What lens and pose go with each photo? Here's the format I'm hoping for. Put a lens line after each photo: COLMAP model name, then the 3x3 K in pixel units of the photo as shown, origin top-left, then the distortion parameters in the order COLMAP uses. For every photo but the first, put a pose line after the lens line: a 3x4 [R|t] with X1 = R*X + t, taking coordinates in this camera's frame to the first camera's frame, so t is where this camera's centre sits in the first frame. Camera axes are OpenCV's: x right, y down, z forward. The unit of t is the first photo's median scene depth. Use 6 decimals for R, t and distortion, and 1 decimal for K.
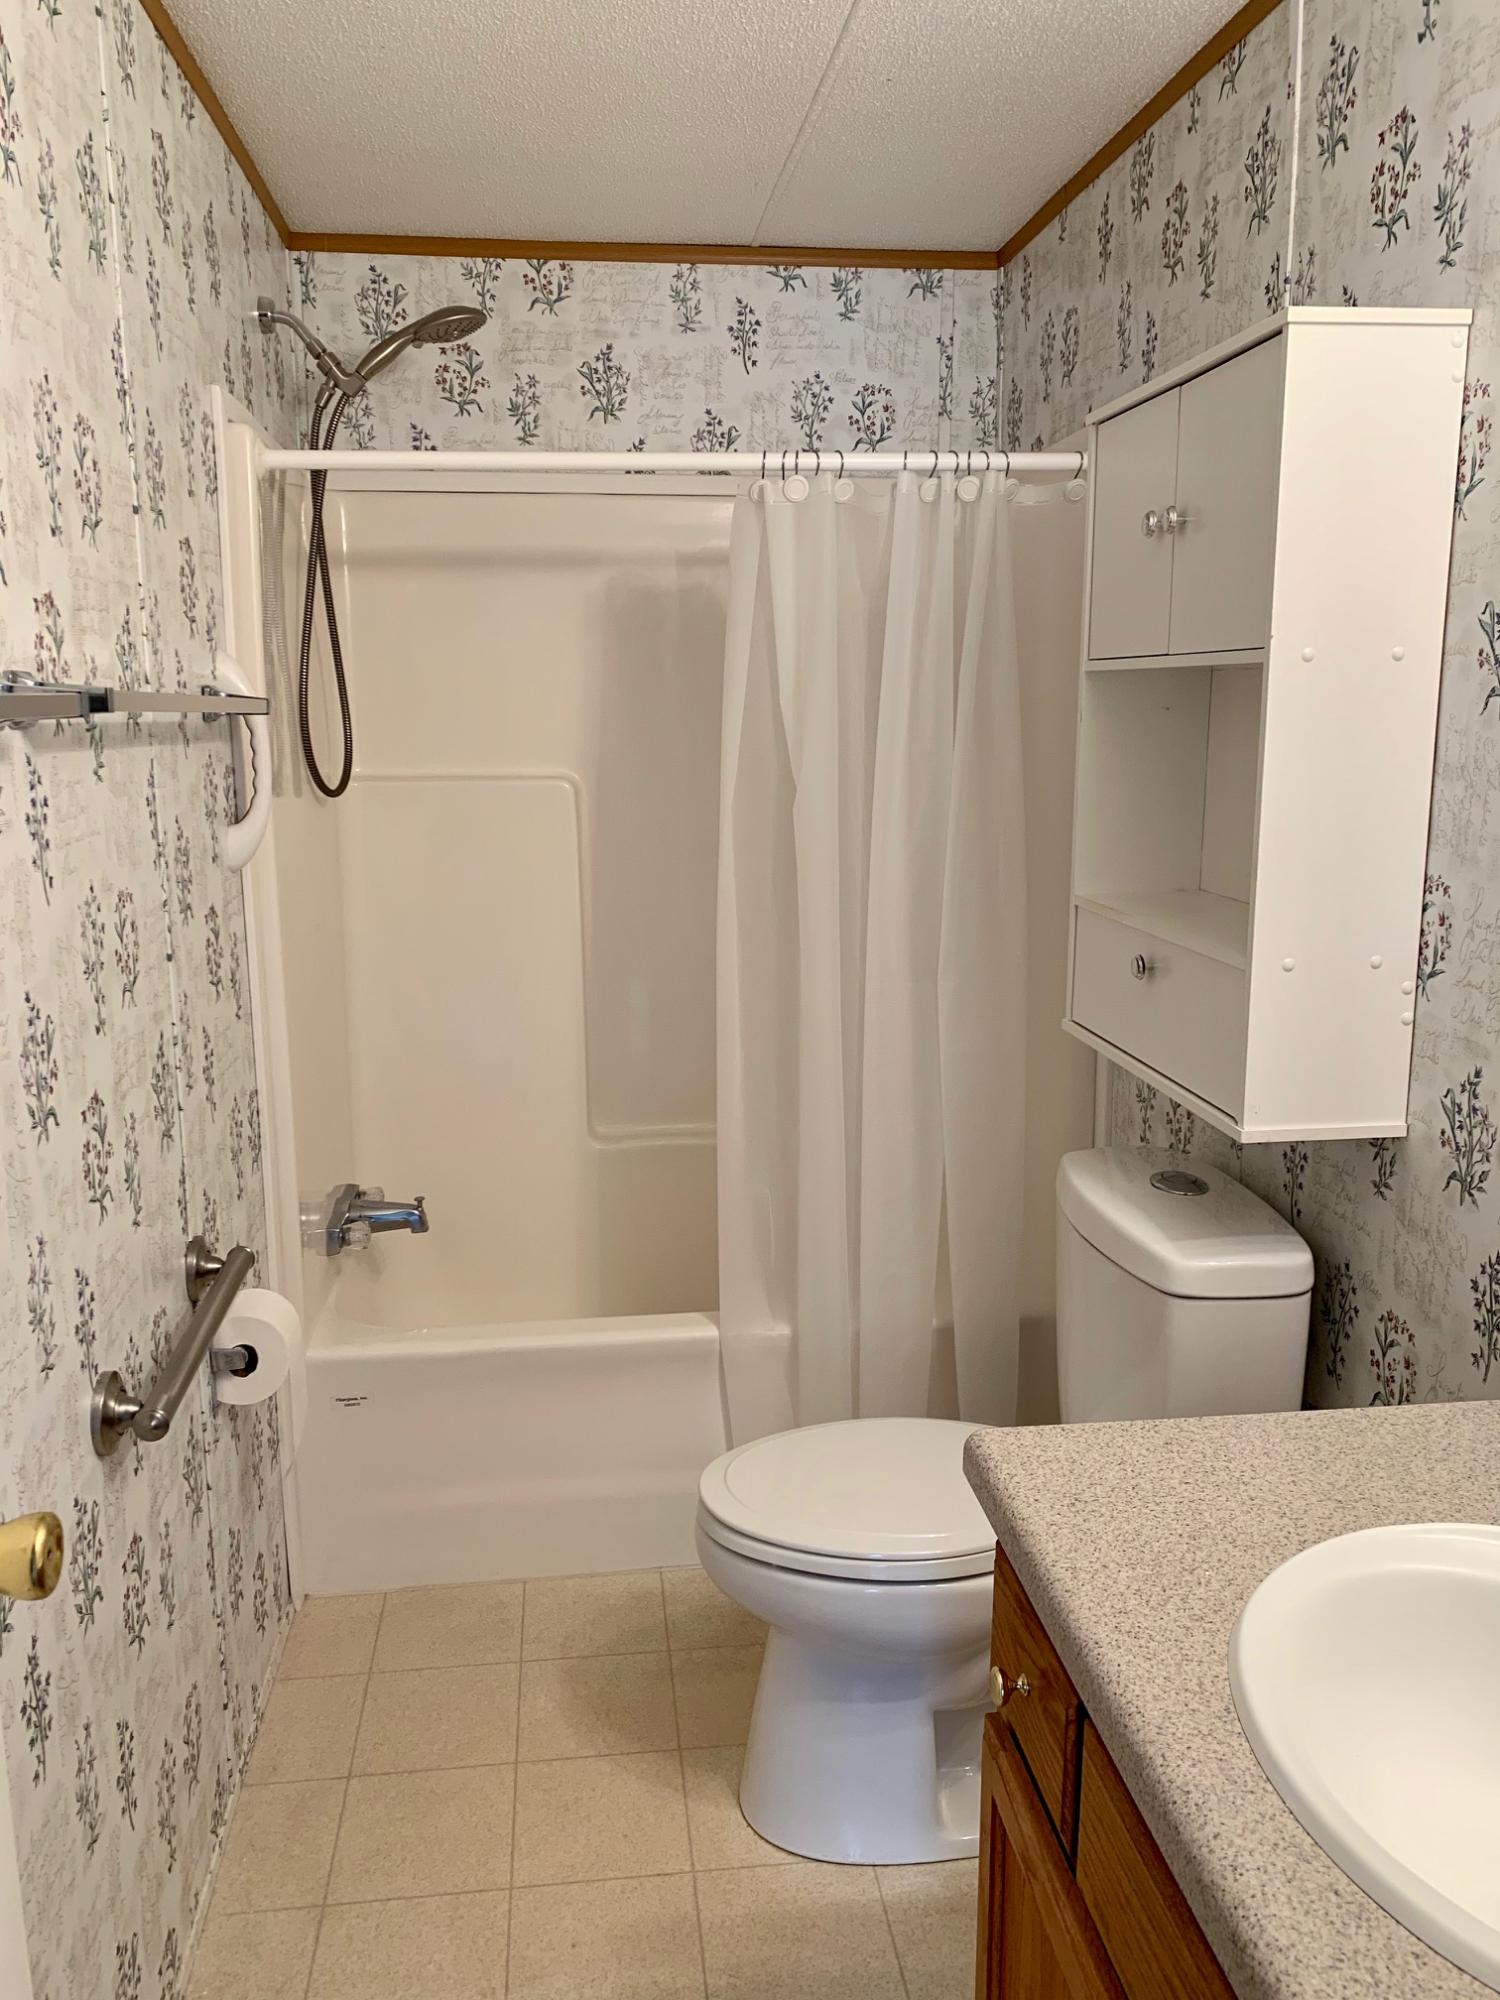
lens RADIAL K [[1564.4, 0, 825.7], [0, 1564.4, 859.5], [0, 0, 1]] dist [0.038150, -0.060178]
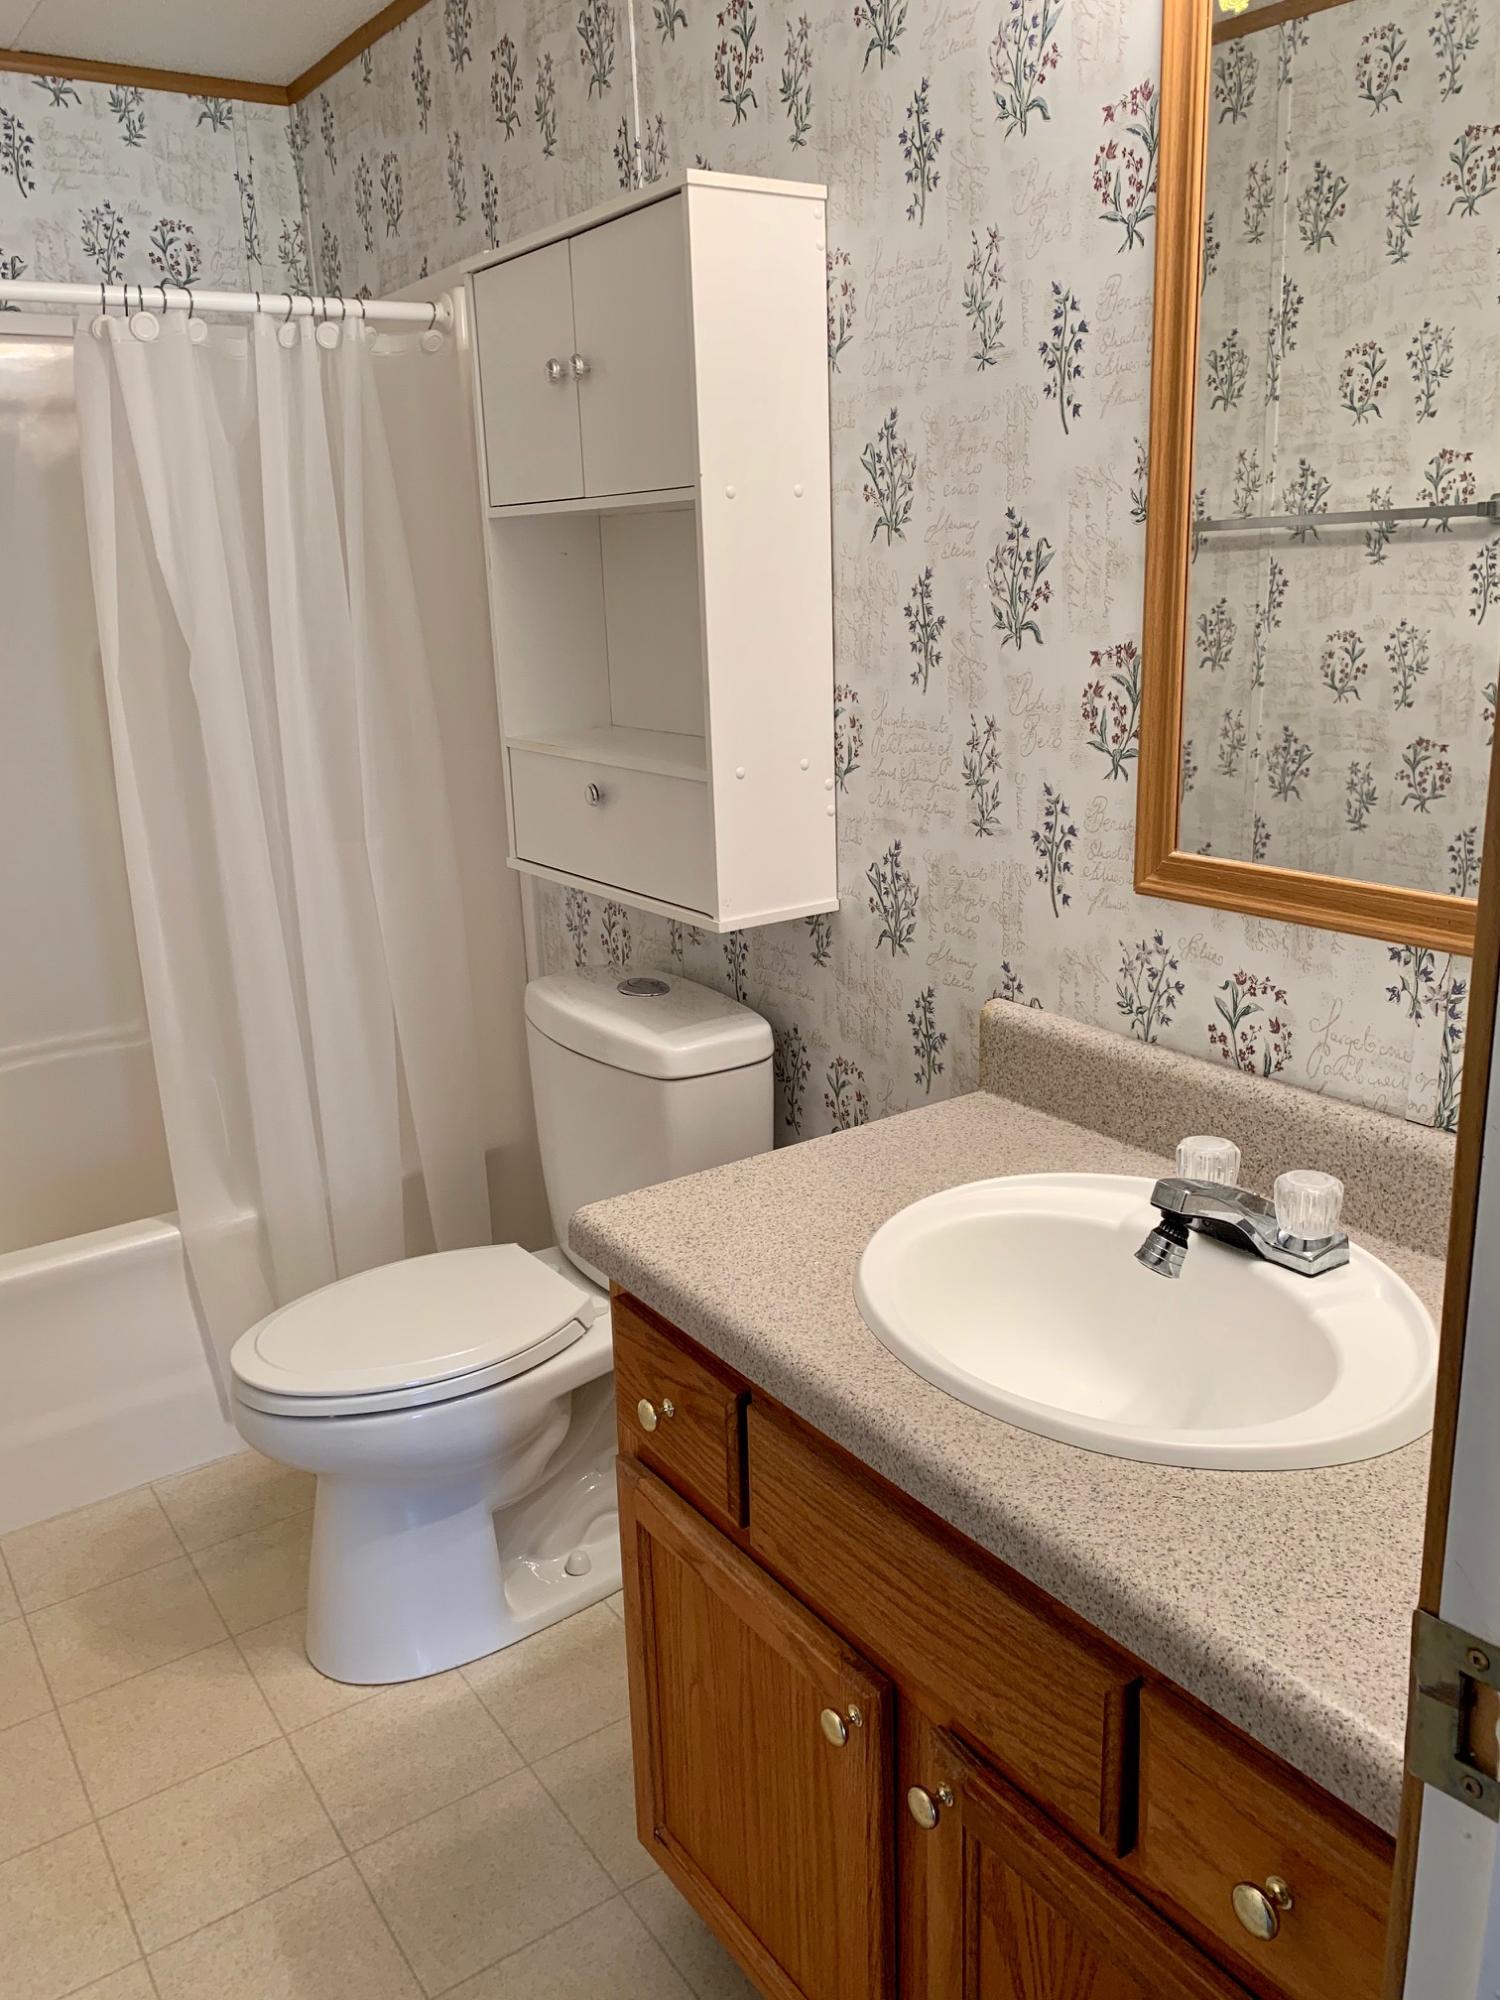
lens RADIAL K [[1564.4, 0, 825.7], [0, 1564.4, 859.5], [0, 0, 1]] dist [0.038150, -0.060178]
pose [[0.870121, -0.121215, 0.477699, -0.166766], [0.087319, 0.991864, 0.092633, 0.025343], [-0.485041, -0.038890, 0.873626, -0.014414]]
